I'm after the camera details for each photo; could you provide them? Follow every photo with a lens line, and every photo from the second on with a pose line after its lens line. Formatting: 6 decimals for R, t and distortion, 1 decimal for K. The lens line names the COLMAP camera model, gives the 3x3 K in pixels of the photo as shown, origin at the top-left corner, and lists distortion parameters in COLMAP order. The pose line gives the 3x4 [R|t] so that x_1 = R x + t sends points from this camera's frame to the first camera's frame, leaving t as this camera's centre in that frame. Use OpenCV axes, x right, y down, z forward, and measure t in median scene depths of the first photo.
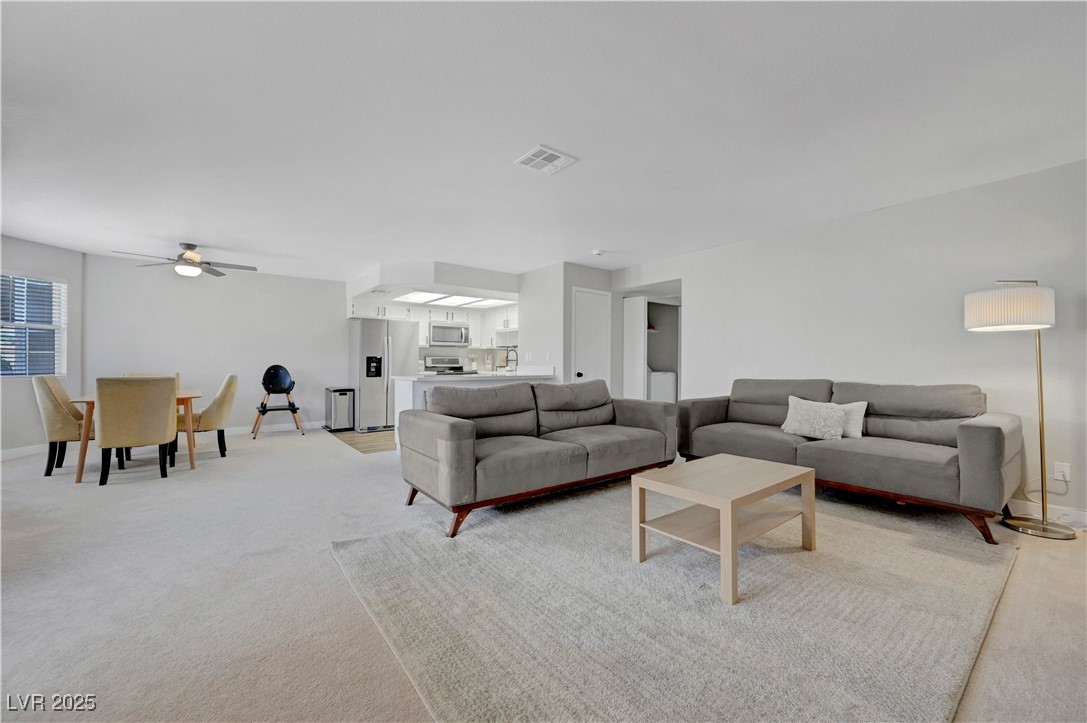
lens RADIAL K [[429.1, 0, 548.4], [0, 429.1, 366.0], [0, 0, 1]] dist [-0.001522, -0.000564]
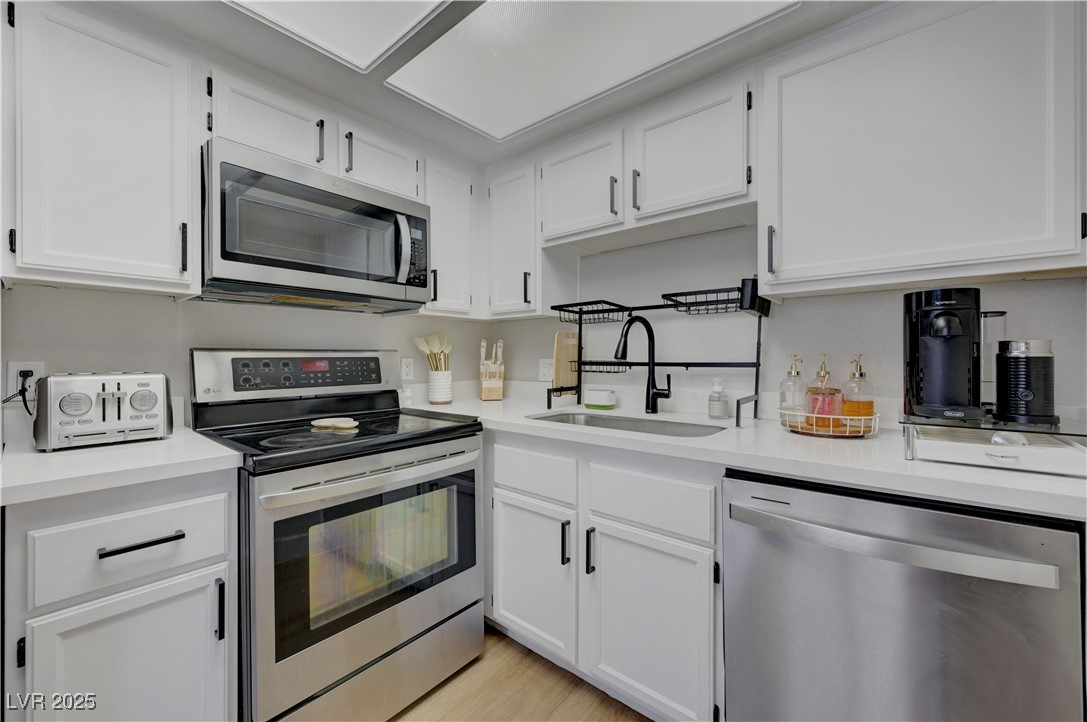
lens RADIAL K [[429.1, 0, 540.5], [0, 429.1, 361.4], [0, 0, 1]] dist [-0.001522, -0.000564]
pose [[0.978240, -0.010730, 0.207201, -0.213525], [0.009566, 0.999932, 0.006615, -0.019837], [-0.207258, -0.004488, 0.978276, 0.937301]]
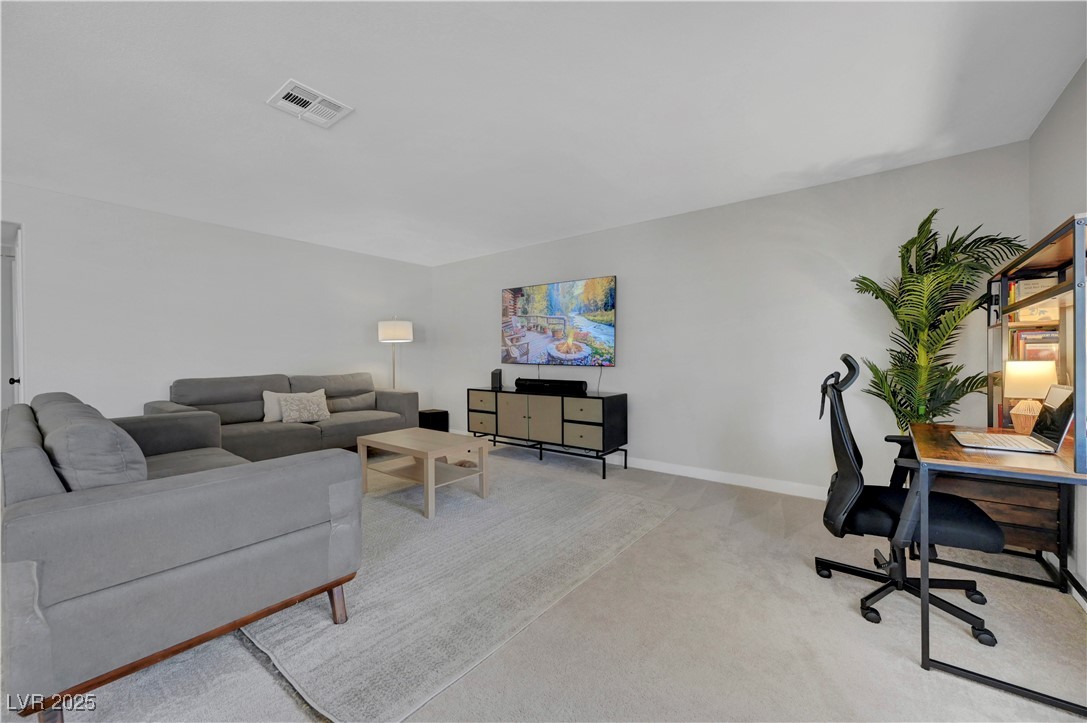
lens RADIAL K [[429.1, 0, 540.9], [0, 429.1, 364.8], [0, 0, 1]] dist [-0.001522, -0.000564]
pose [[-0.252831, -0.015407, 0.967388, -0.366846], [0.003008, 0.999856, 0.016710, -0.006434], [-0.967506, 0.007134, -0.252748, 0.338315]]
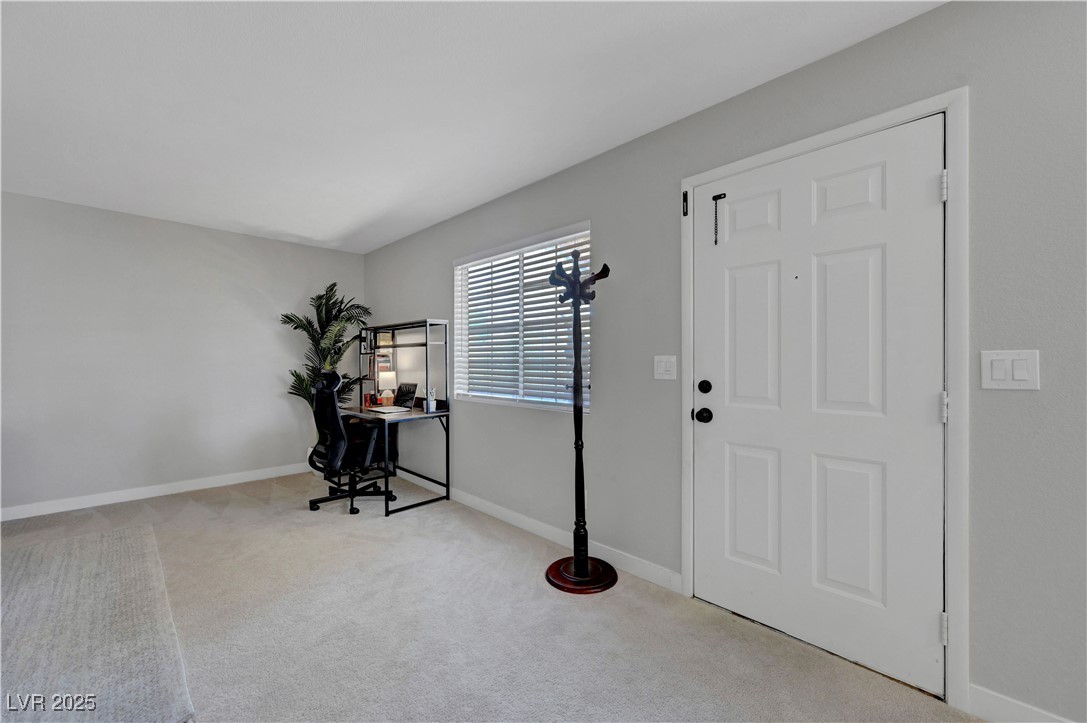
lens RADIAL K [[429.1, 0, 546.0], [0, 429.1, 361.2], [0, 0, 1]] dist [-0.001522, -0.000564]
pose [[-0.992907, -0.001067, -0.118893, -0.324484], [-0.001693, 0.999985, 0.005165, -0.022403], [0.118885, 0.005329, -0.992894, 0.593177]]
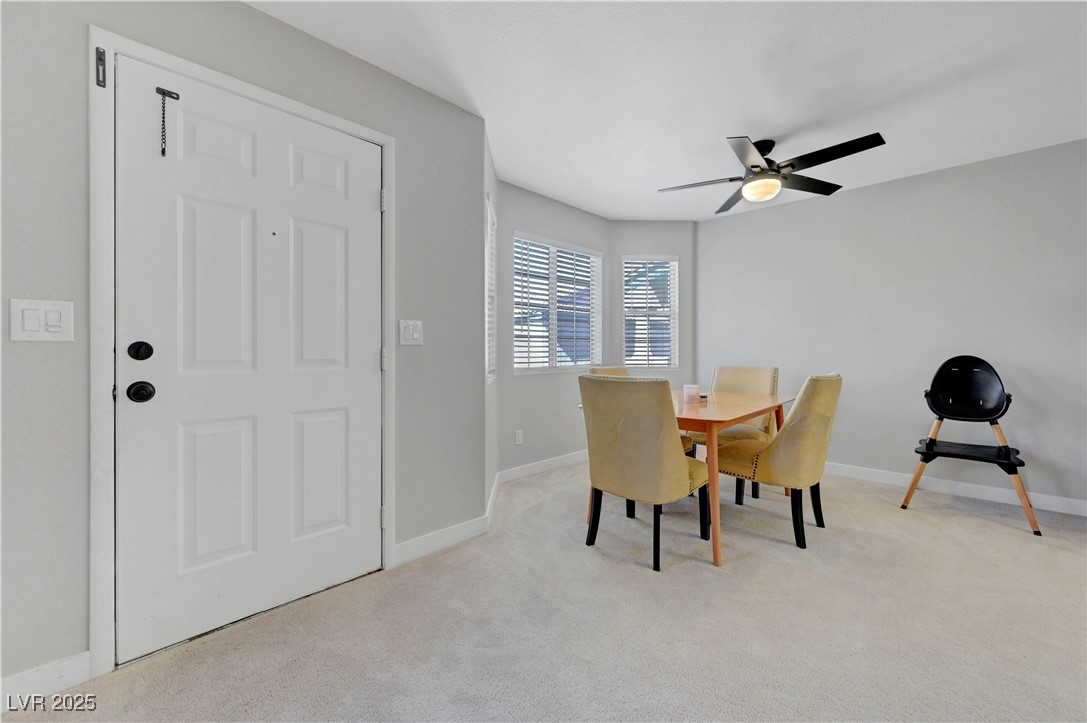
lens RADIAL K [[429.1, 0, 541.5], [0, 429.1, 355.4], [0, 0, 1]] dist [-0.001522, -0.000564]
pose [[0.137503, 0.003058, -0.990497, -0.232482], [-0.004721, 0.999986, 0.002432, -0.001558], [0.990490, 0.004341, 0.137515, 0.468459]]
